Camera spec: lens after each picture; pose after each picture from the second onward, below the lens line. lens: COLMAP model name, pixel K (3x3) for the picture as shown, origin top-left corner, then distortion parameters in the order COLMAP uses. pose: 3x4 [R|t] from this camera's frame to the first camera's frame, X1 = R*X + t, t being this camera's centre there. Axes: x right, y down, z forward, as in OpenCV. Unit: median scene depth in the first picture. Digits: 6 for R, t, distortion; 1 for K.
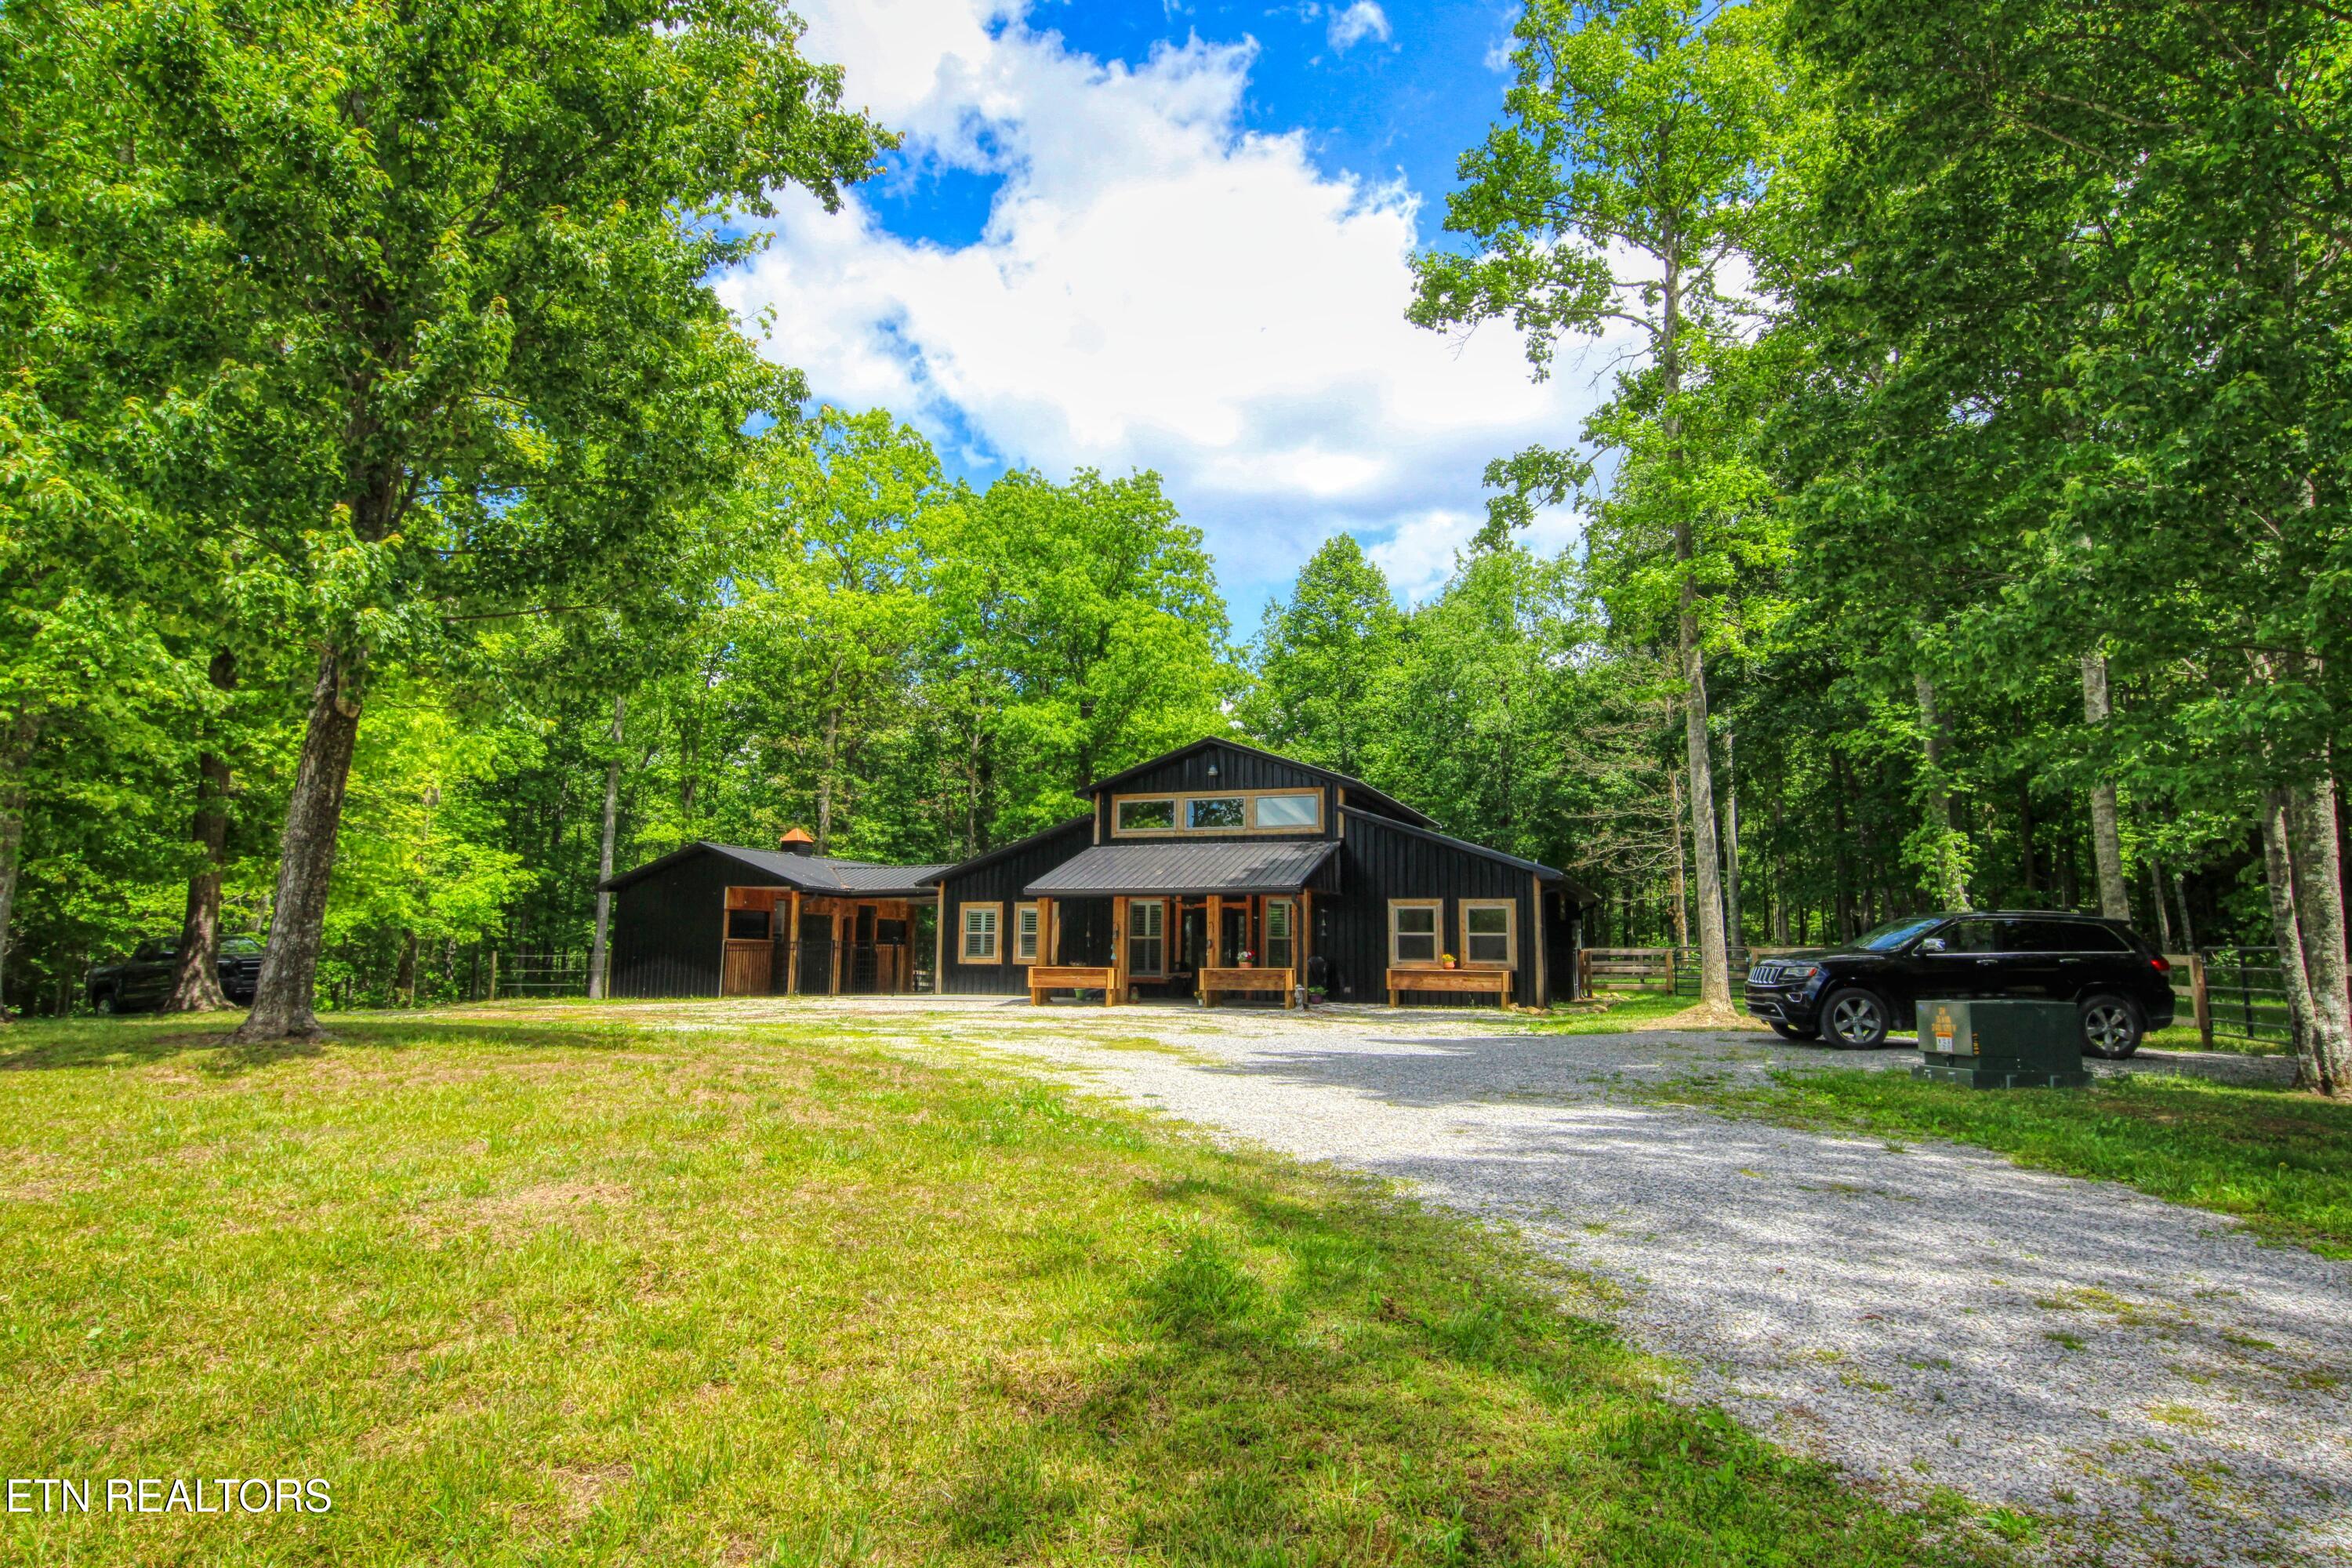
lens RADIAL K [[1347.1, 0, 1177.2], [0, 1347.1, 786.3], [0, 0, 1]] dist [0.003456, -0.000309]
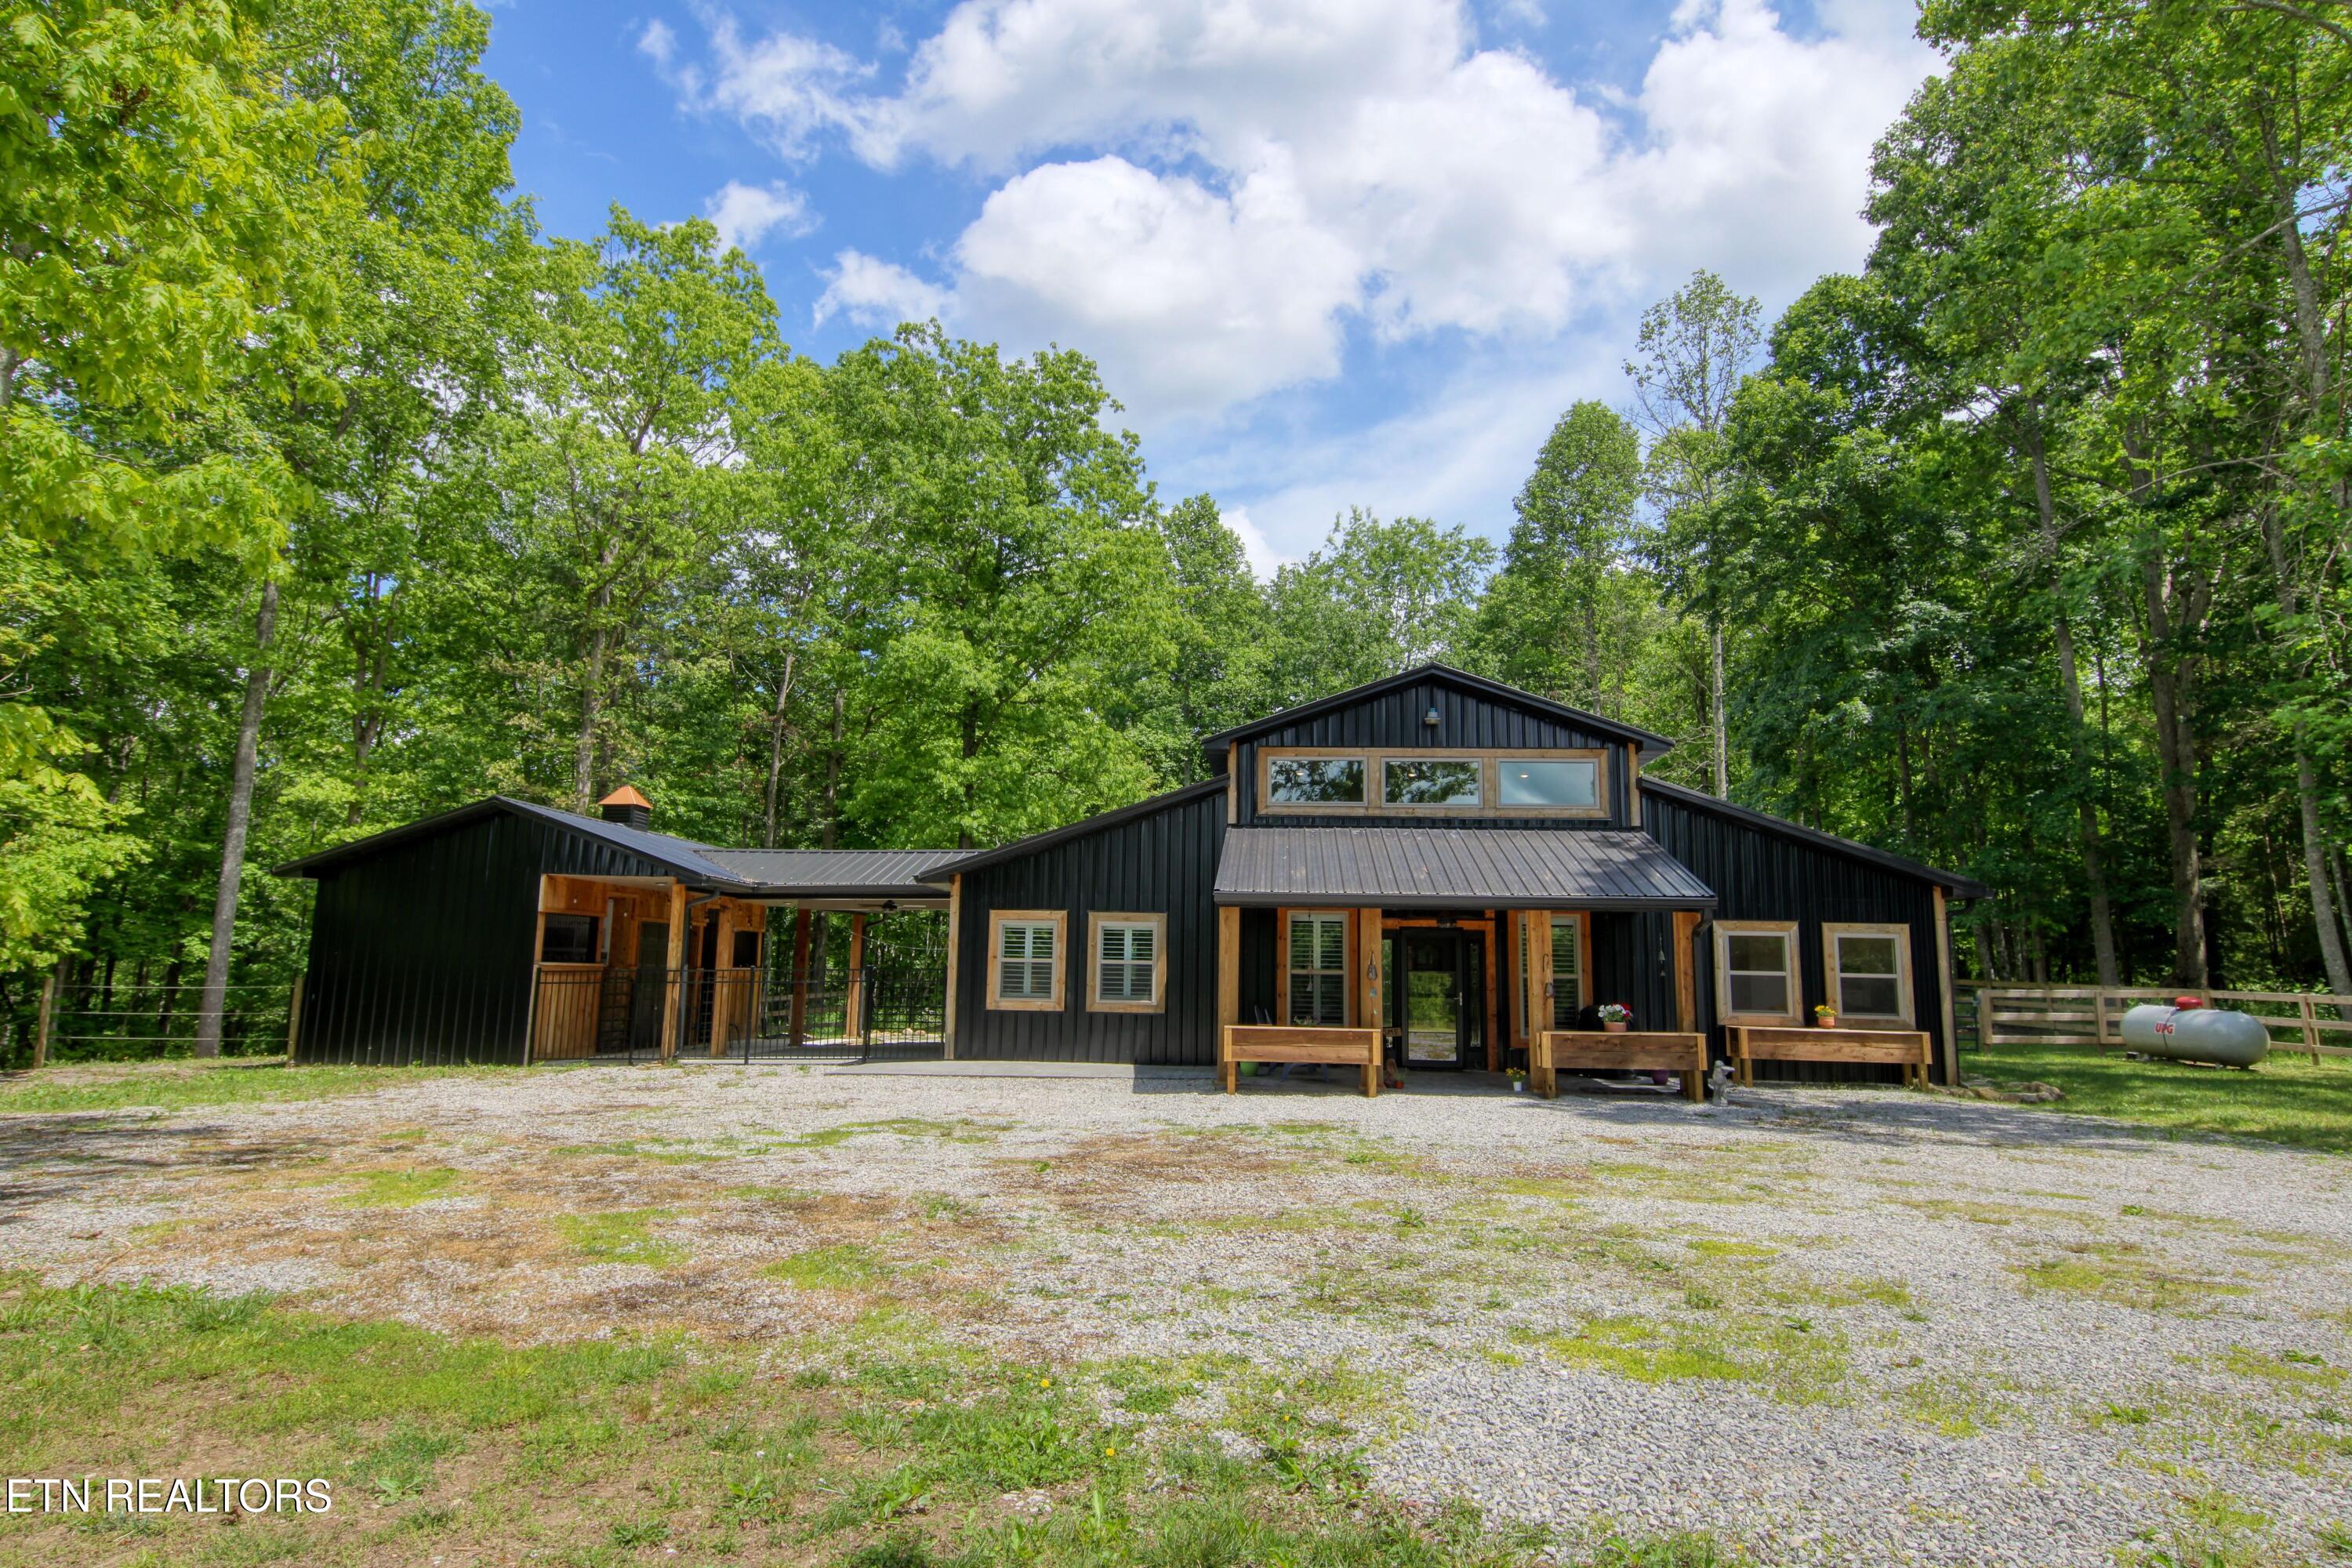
lens RADIAL K [[1347.1, 0, 1171.9], [0, 1347.1, 769.4], [0, 0, 1]] dist [0.003456, -0.000309]
pose [[0.959236, 0.052163, 0.277750, -0.259174], [-0.045667, 0.998512, -0.029814, 0.037044], [-0.278892, 0.015915, 0.960191, 0.390037]]
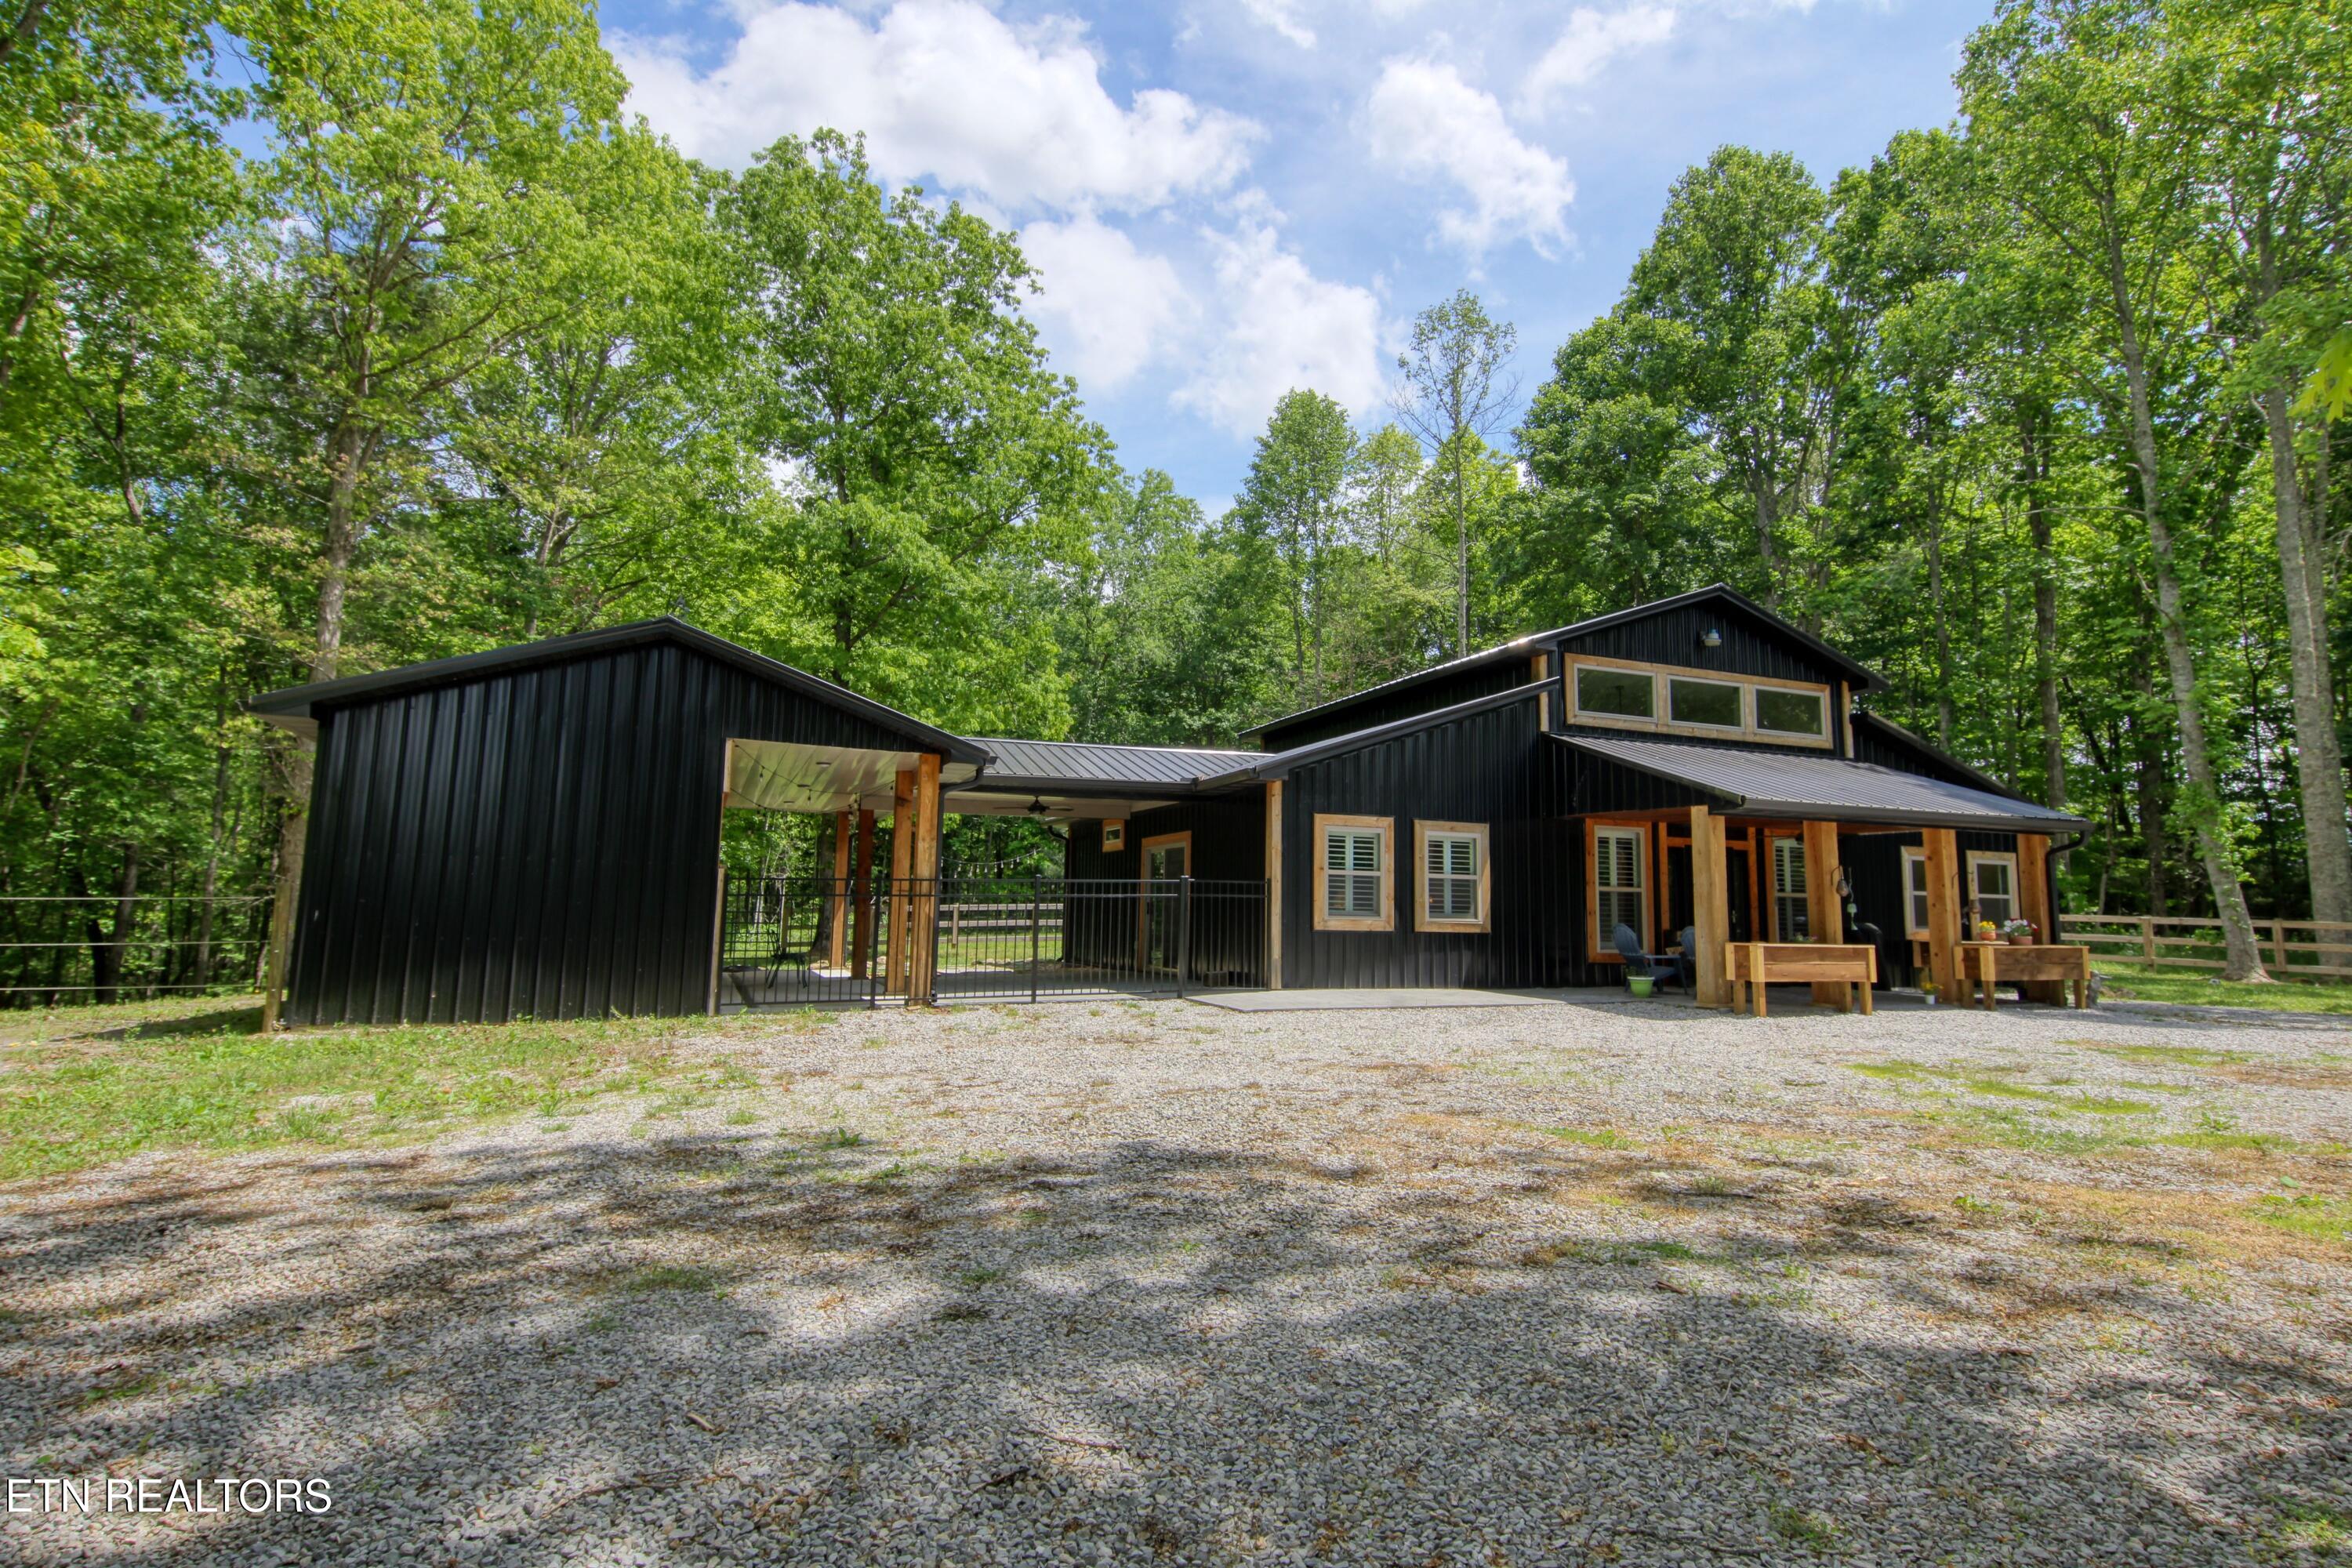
lens RADIAL K [[1208.4, 0, 1181.8], [0, 1208.4, 772.7], [0, 0, 1]] dist [0.012974, -0.000172]
pose [[0.735349, 0.087059, 0.672074, -0.524342], [-0.096875, 0.995033, -0.022898, 0.087117], [-0.670729, -0.048269, 0.740130, 0.695927]]
